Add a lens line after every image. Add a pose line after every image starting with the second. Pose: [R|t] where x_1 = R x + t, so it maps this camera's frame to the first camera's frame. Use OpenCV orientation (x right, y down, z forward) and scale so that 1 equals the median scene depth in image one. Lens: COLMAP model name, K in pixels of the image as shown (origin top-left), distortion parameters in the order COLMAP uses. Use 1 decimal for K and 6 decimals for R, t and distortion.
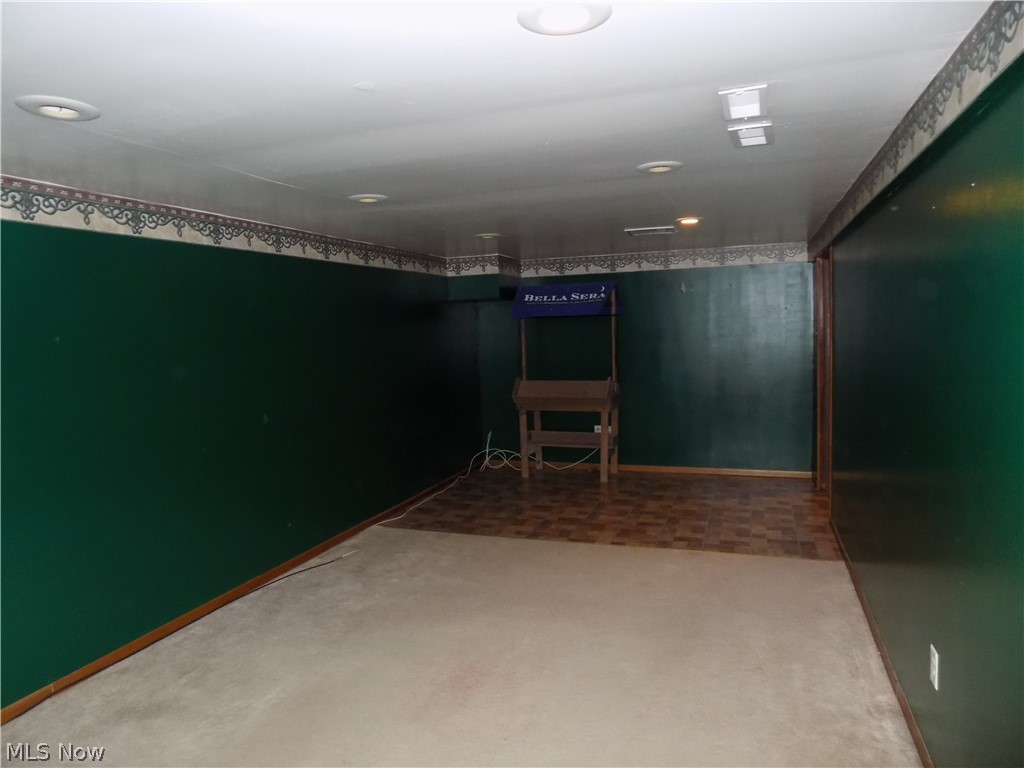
lens RADIAL K [[689.1, 0, 513.3], [0, 689.1, 386.7], [0, 0, 1]] dist [-0.003492, 0.007027]
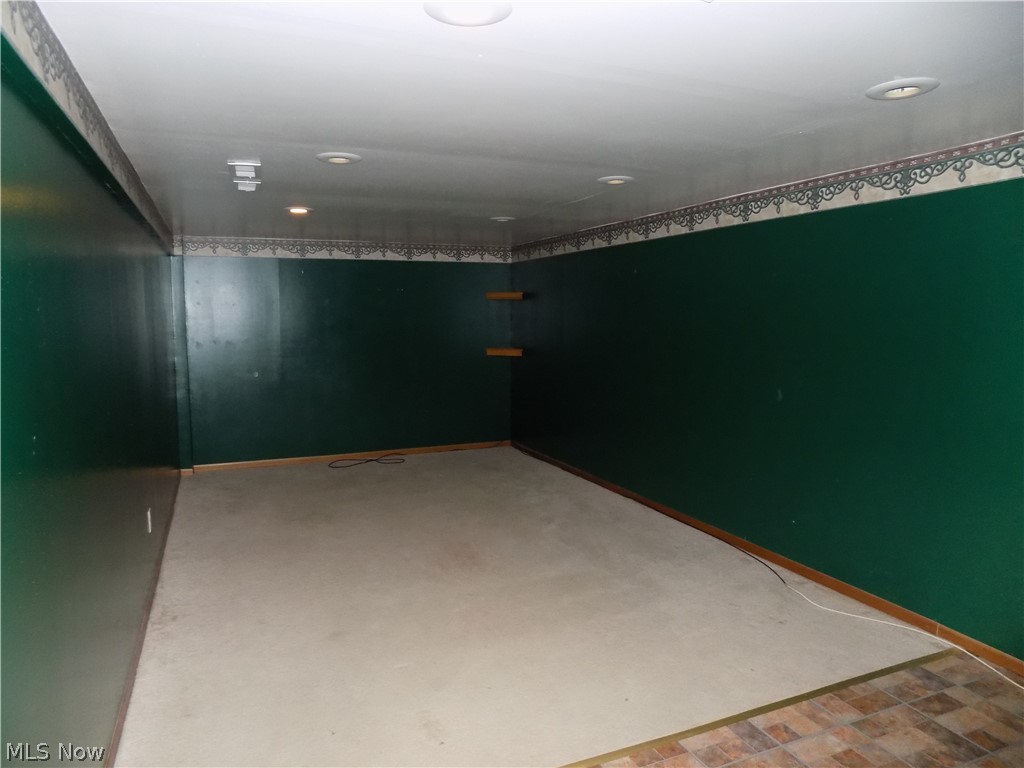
lens RADIAL K [[689.1, 0, 512.3], [0, 689.1, 380.0], [0, 0, 1]] dist [-0.003492, 0.007027]
pose [[-0.728769, 0.107037, -0.676342, 0.541774], [-0.030665, 0.981615, 0.188391, -0.139969], [0.684073, 0.158034, -0.712089, 1.413029]]
